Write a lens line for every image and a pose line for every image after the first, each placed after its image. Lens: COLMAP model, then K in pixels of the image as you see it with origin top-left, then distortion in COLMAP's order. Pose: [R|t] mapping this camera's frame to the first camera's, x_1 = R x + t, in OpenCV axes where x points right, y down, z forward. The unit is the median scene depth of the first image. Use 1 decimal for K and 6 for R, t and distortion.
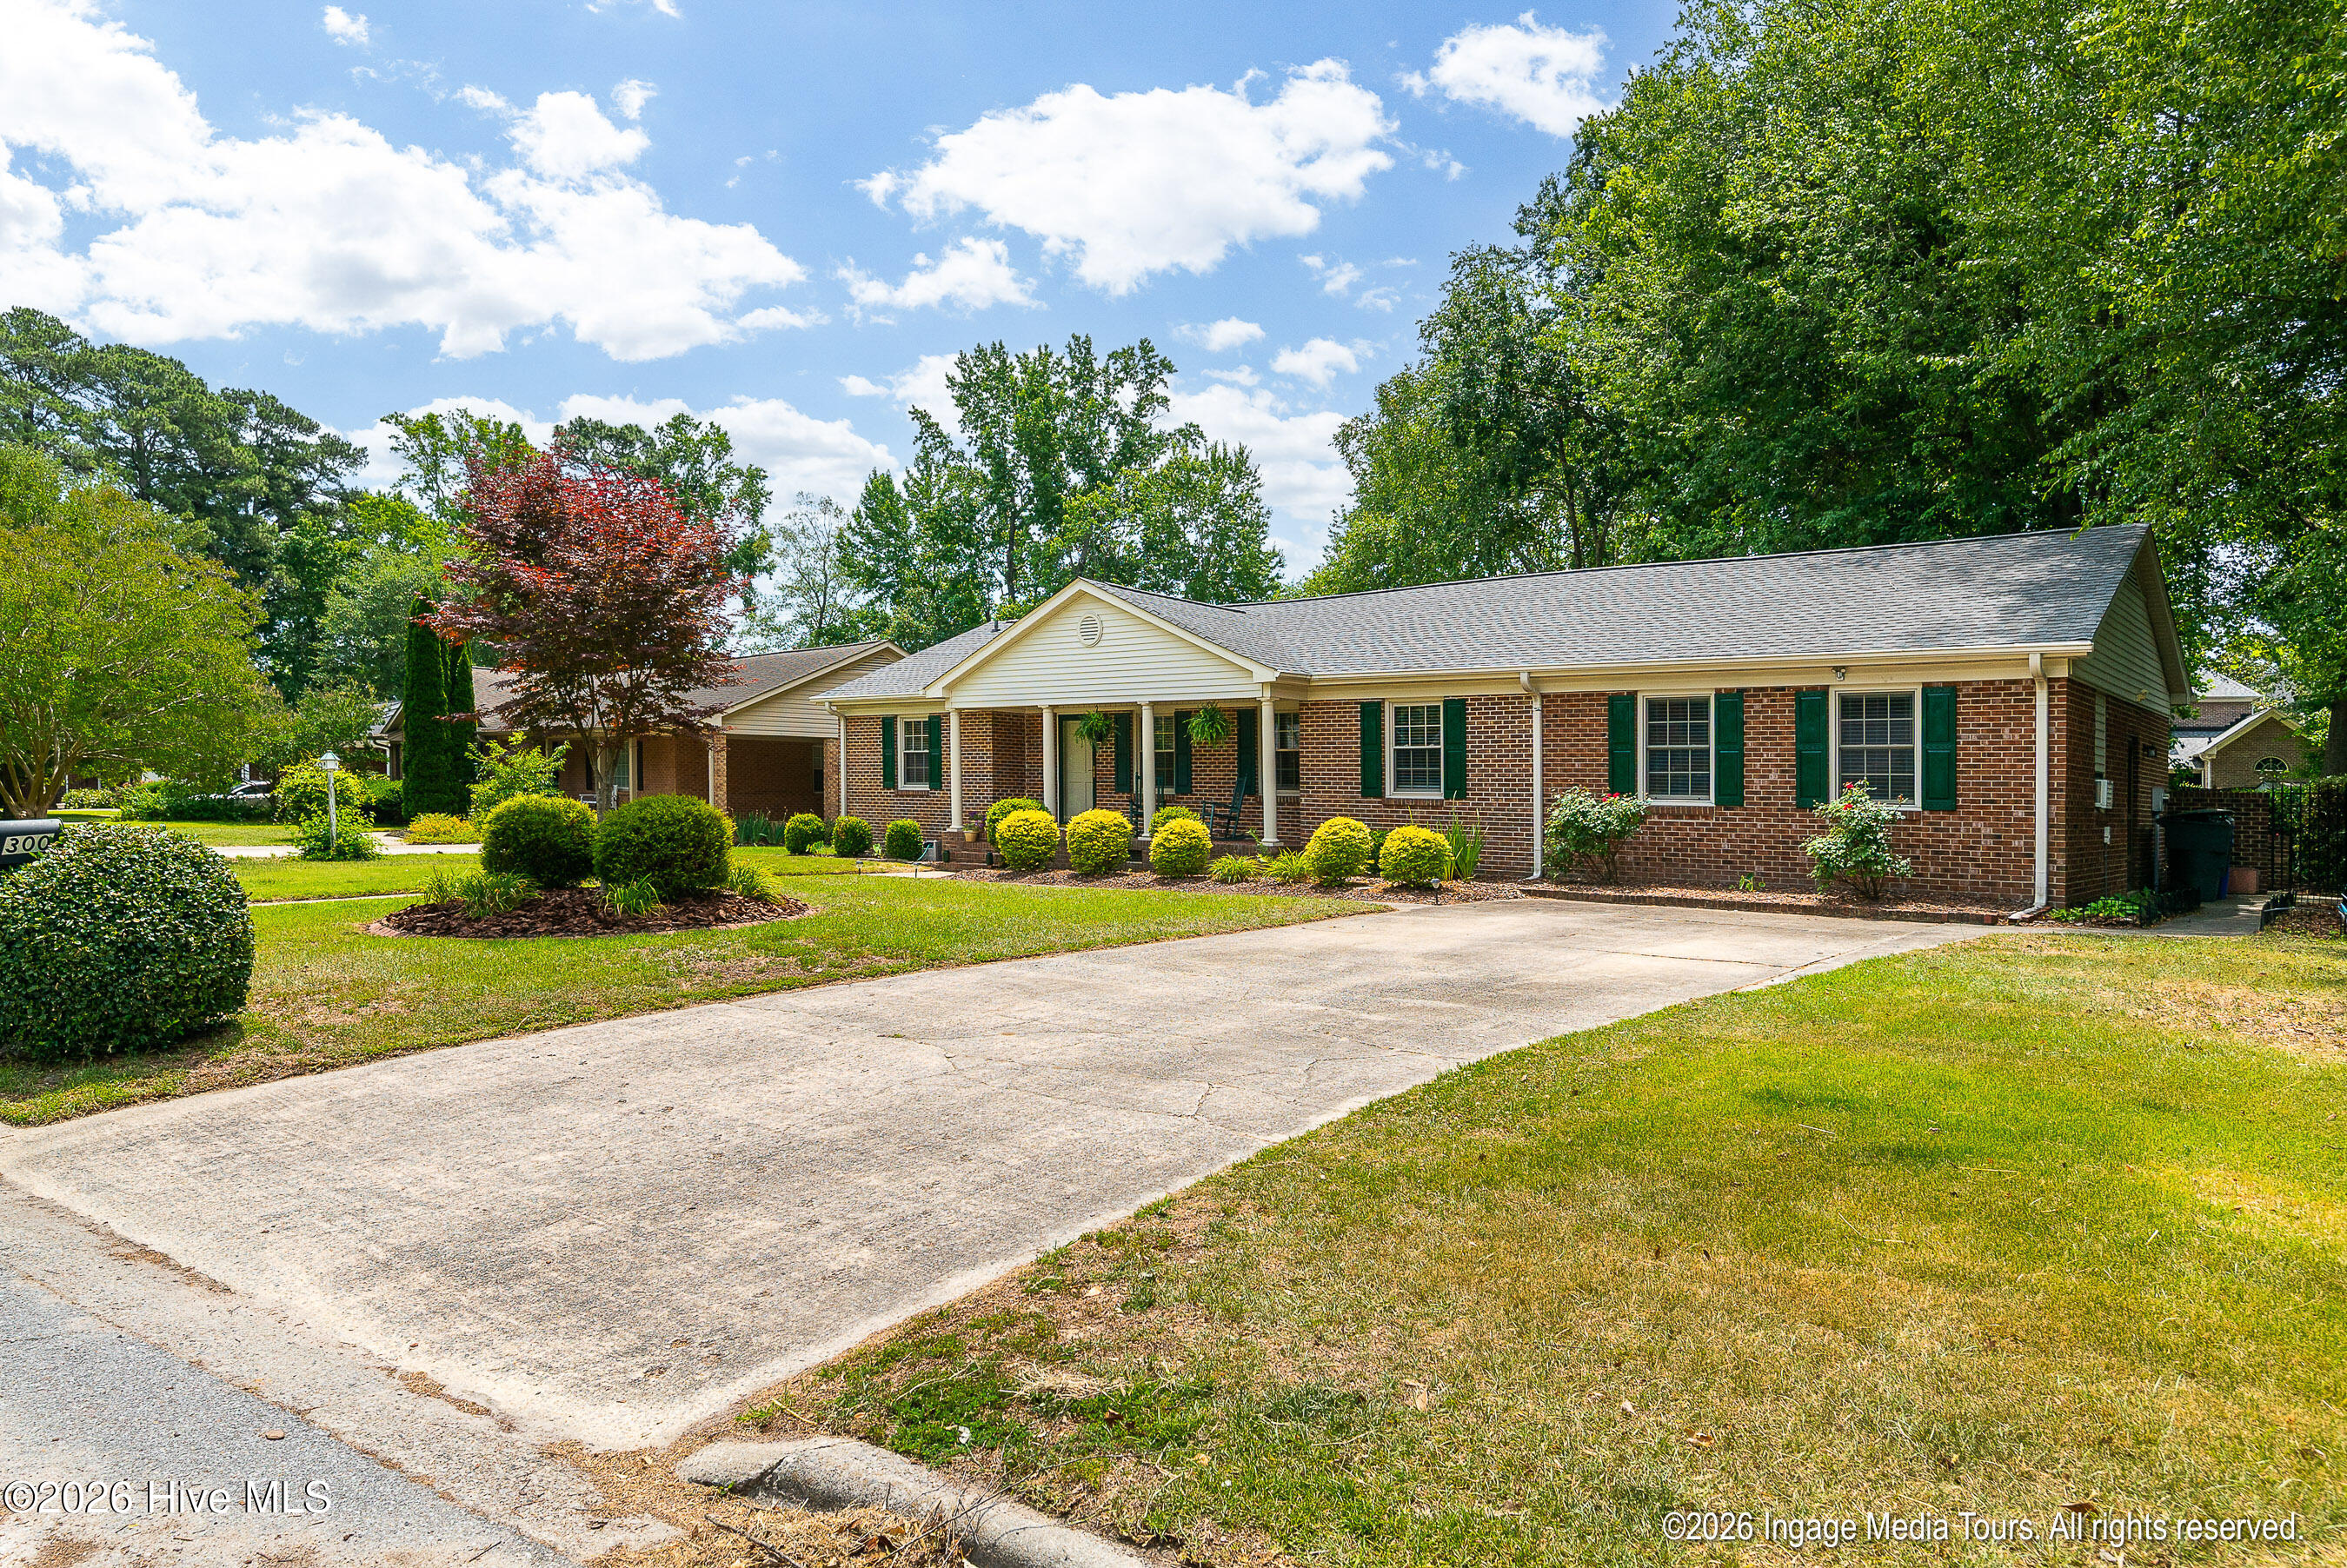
lens RADIAL K [[1495.7, 0, 1174.1], [0, 1495.7, 786.5], [0, 0, 1]] dist [0.000283, -0.000697]
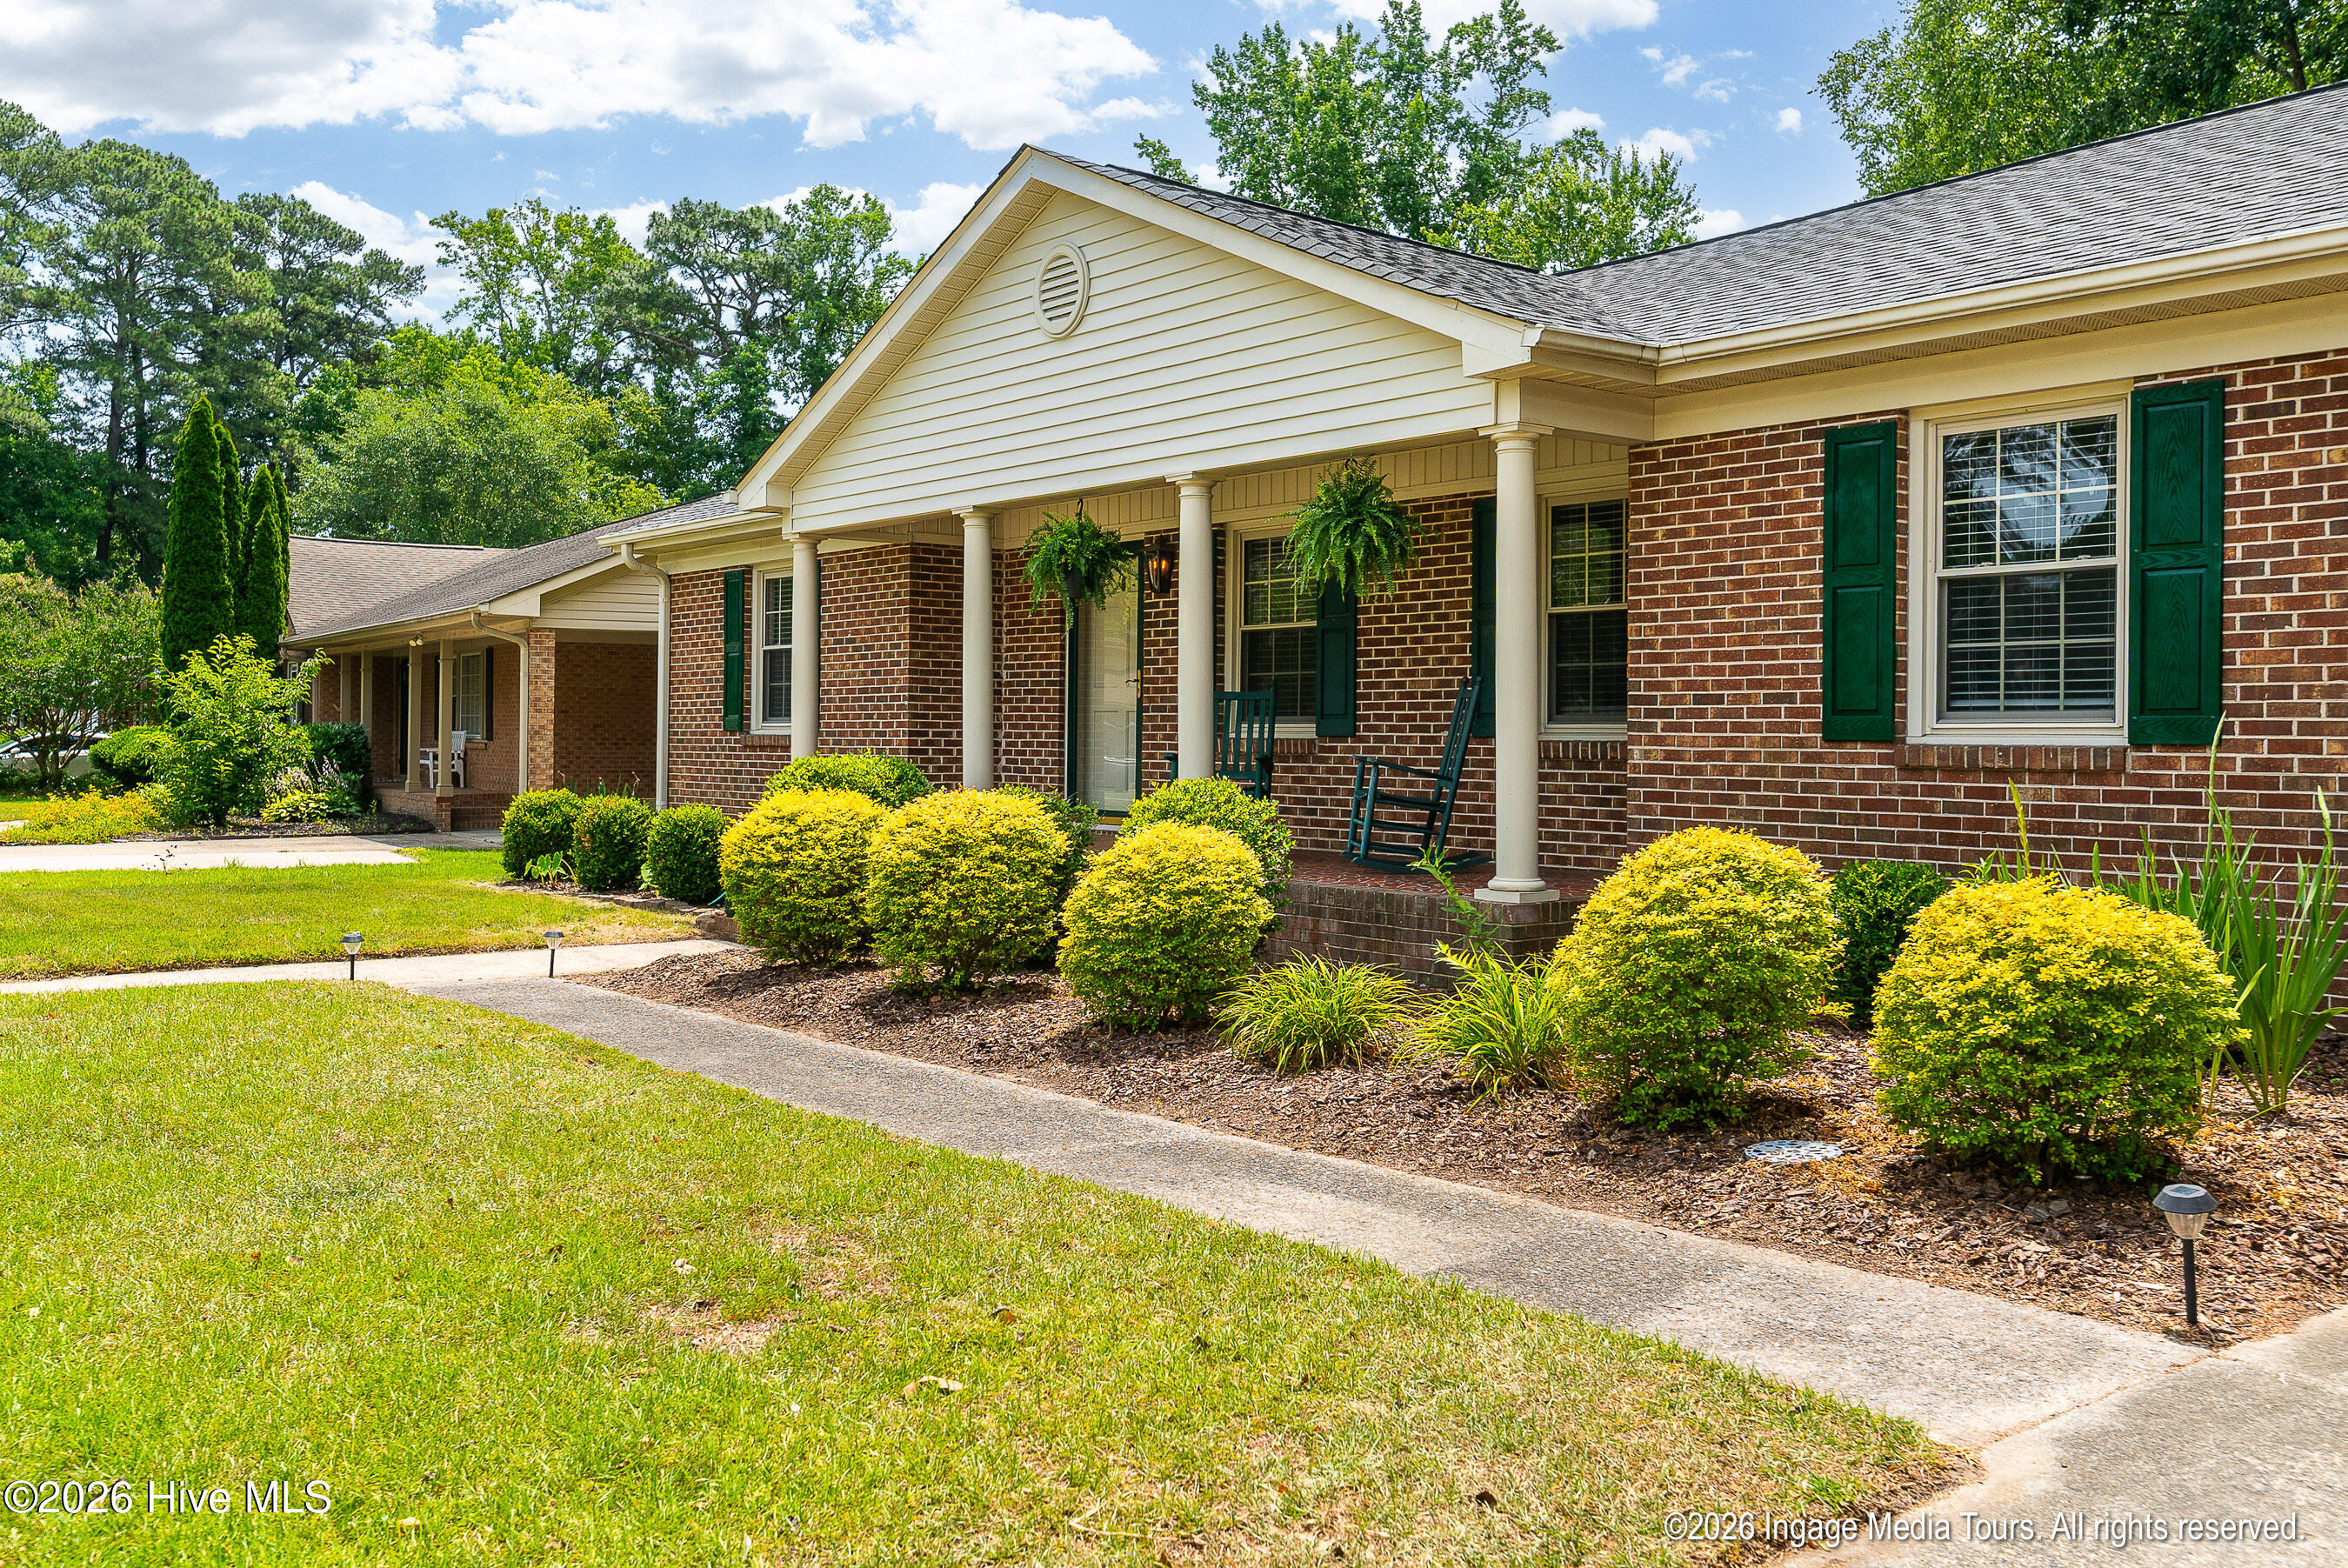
lens RADIAL K [[2028.2, 0, 1152.7], [0, 2028.2, 855.1], [0, 0, 1]] dist [0.010258, 0.002701]
pose [[0.976534, 0.002675, -0.215345, 0.018921], [0.010660, 0.998097, 0.060742, 0.000806], [0.215098, -0.061612, 0.974647, 0.132393]]
